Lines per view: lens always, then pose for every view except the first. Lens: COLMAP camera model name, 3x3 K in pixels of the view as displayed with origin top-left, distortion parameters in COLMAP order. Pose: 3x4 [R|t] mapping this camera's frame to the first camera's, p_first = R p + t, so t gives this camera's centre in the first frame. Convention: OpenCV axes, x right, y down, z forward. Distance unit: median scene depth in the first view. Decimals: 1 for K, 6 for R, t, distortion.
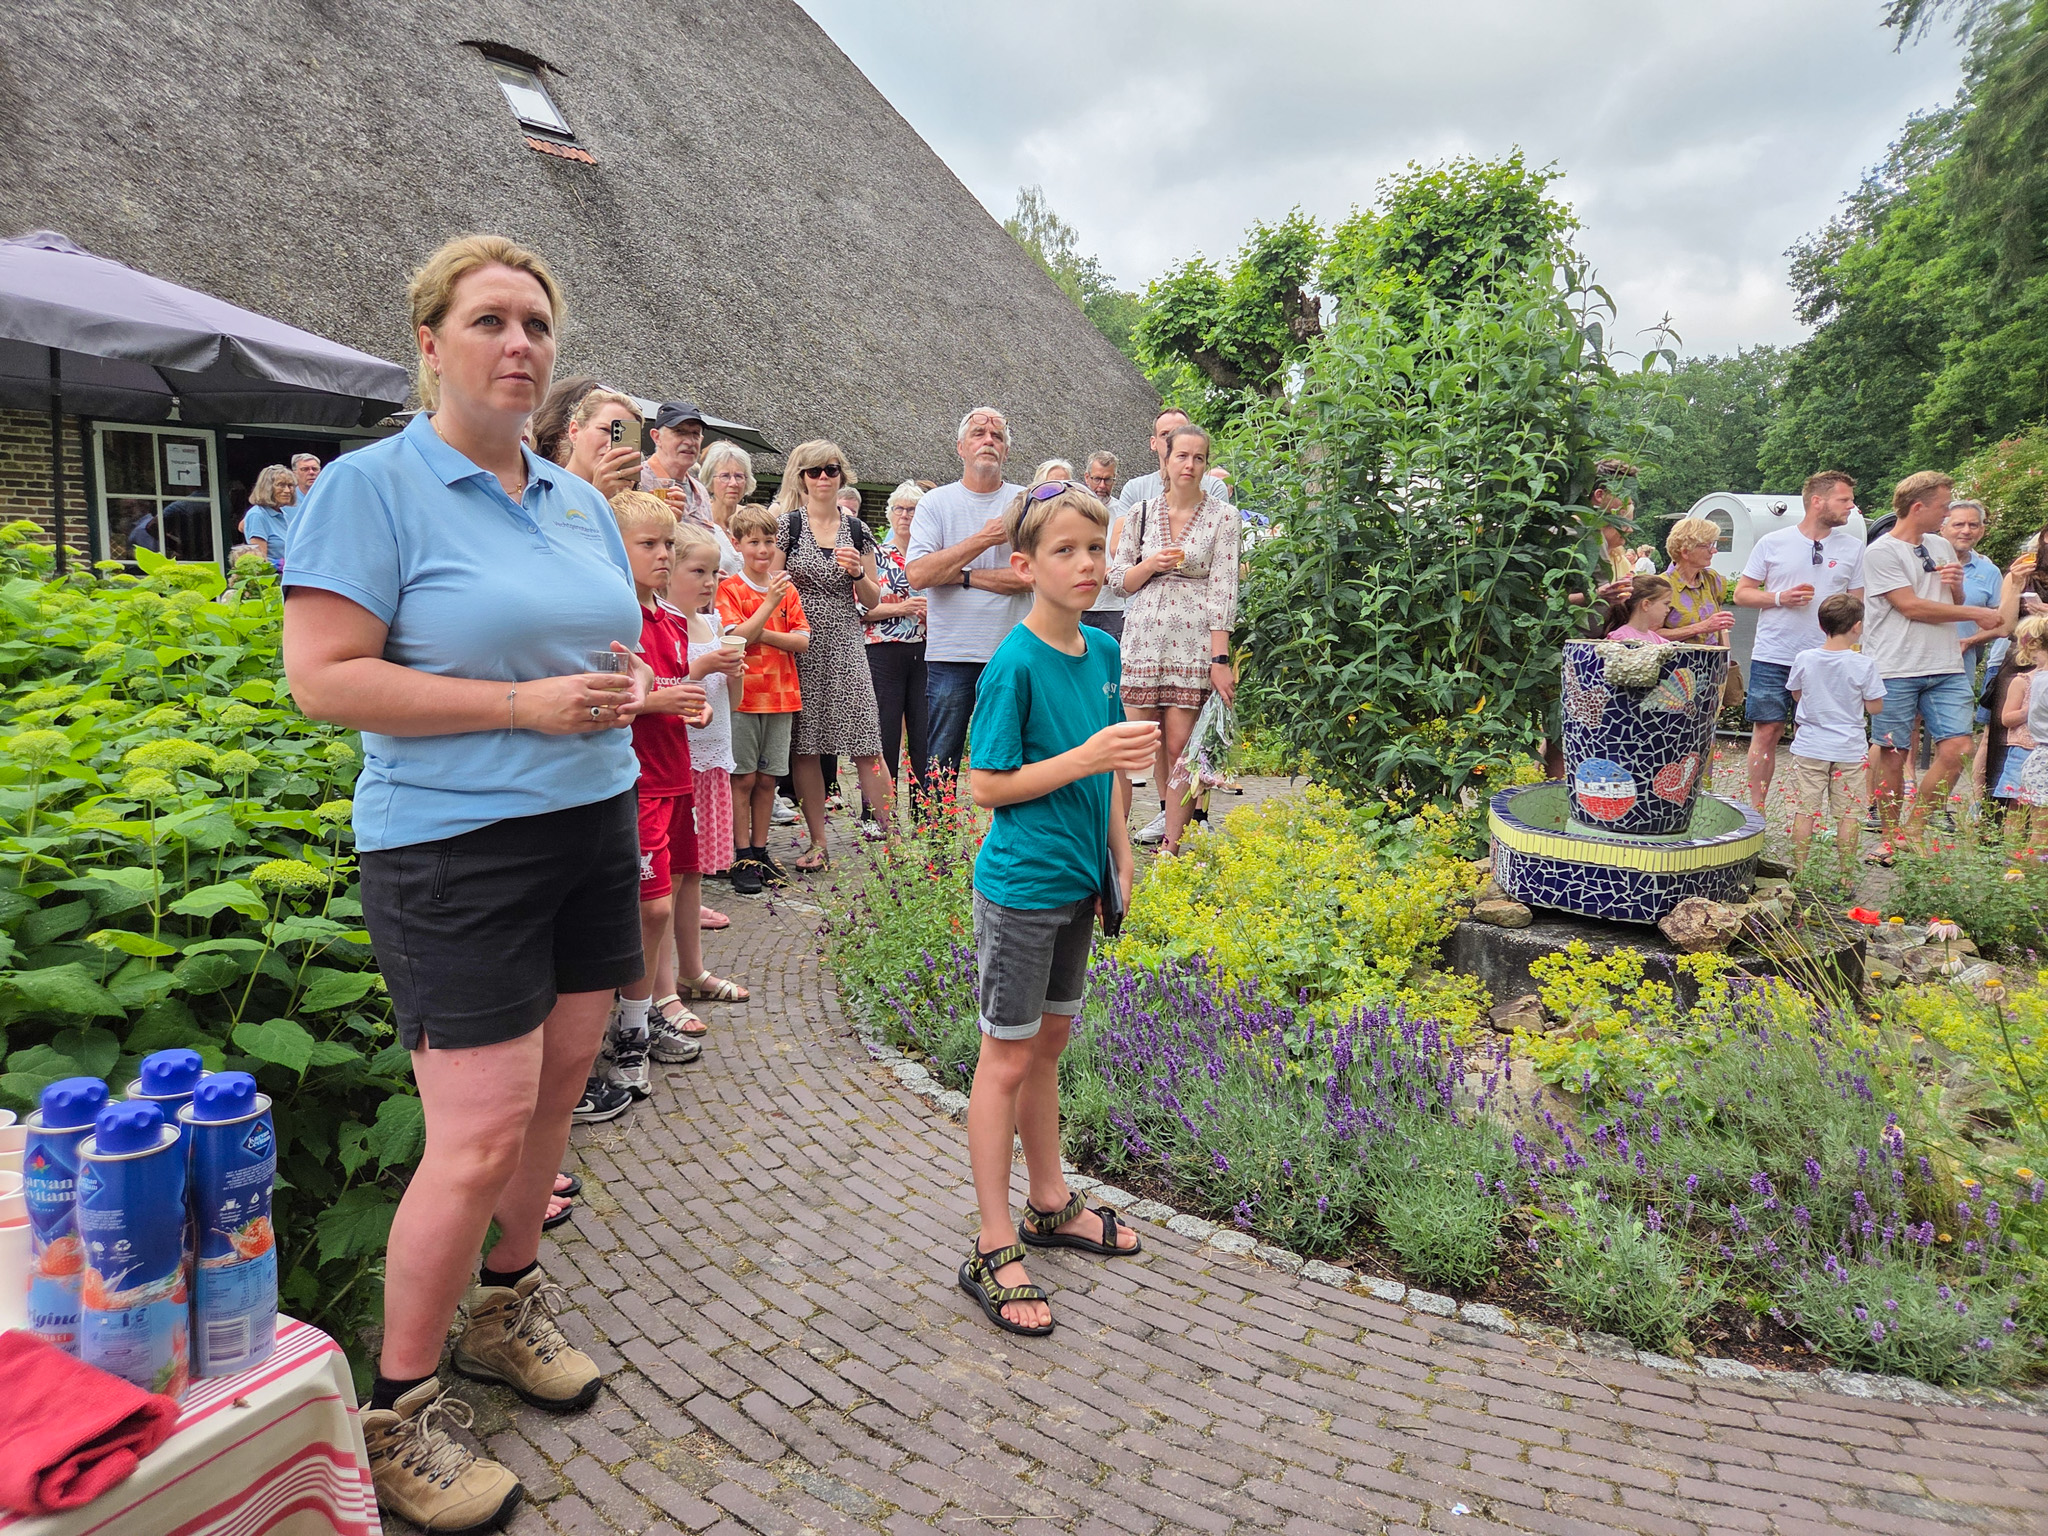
lens RADIAL K [[1364.1, 0, 1024.0], [0, 1364.1, 768.0], [0, 0, 1]] dist [-0.001814, -0.026752]
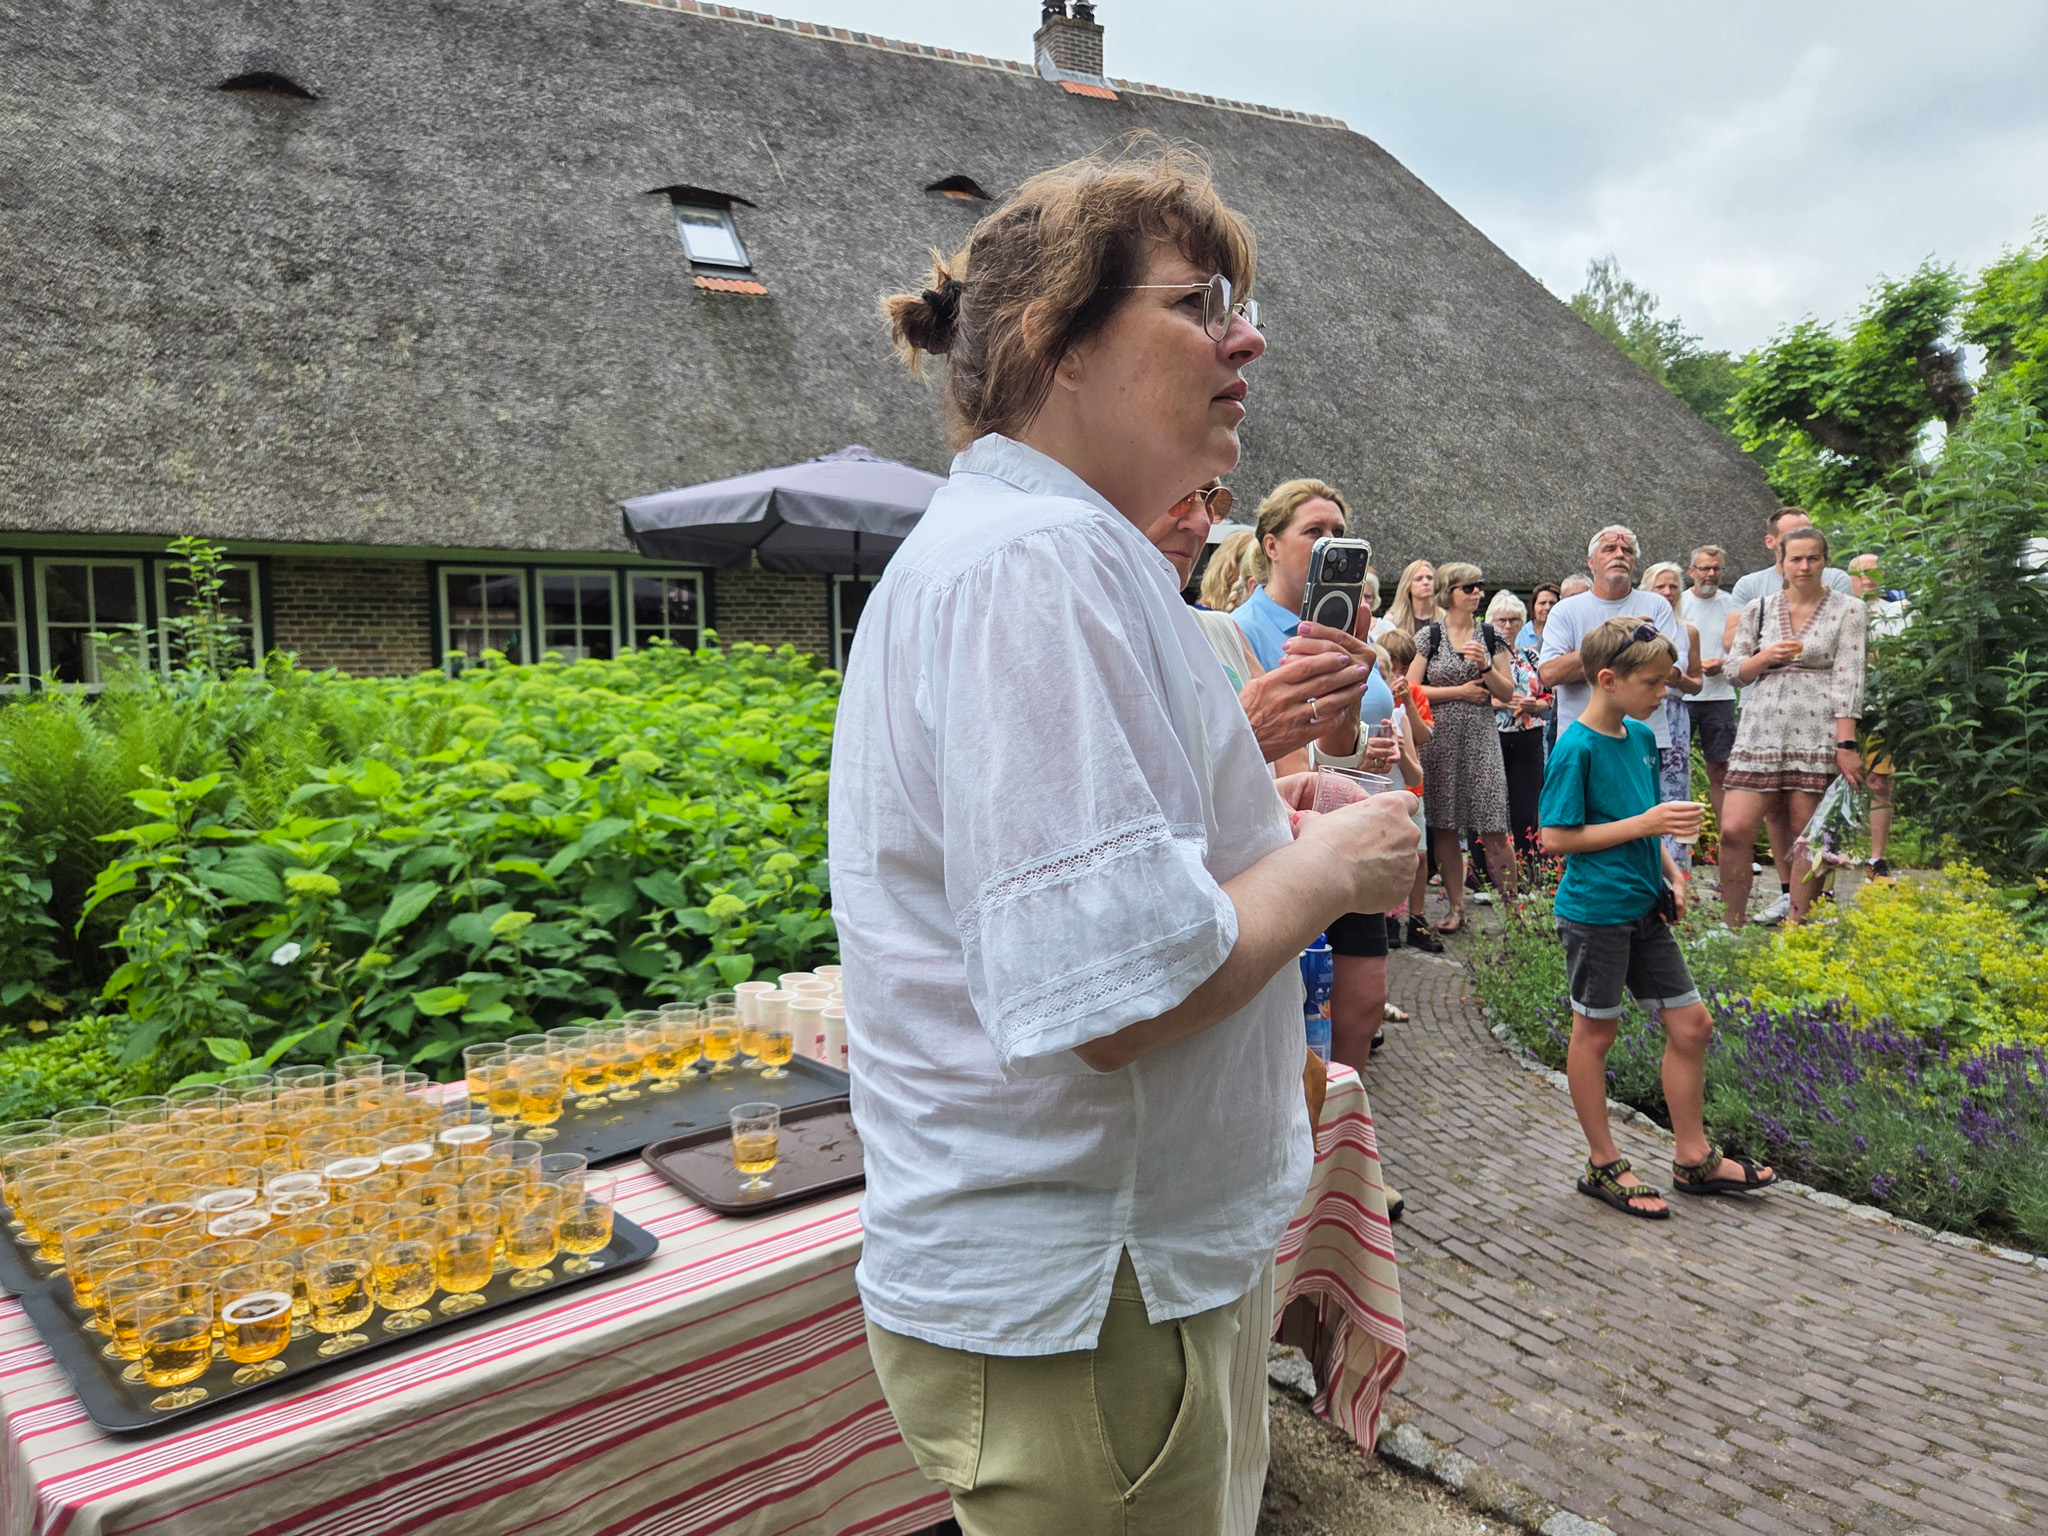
lens RADIAL K [[1300.2, 0, 1024.0], [0, 1300.2, 768.0], [0, 0, 1]] dist [0.019501, -0.038826]
pose [[0.913308, -0.003358, -0.407255, -0.026980], [-0.024681, 0.997672, -0.063575, 0.016976], [0.406520, 0.068115, 0.911099, -0.169302]]
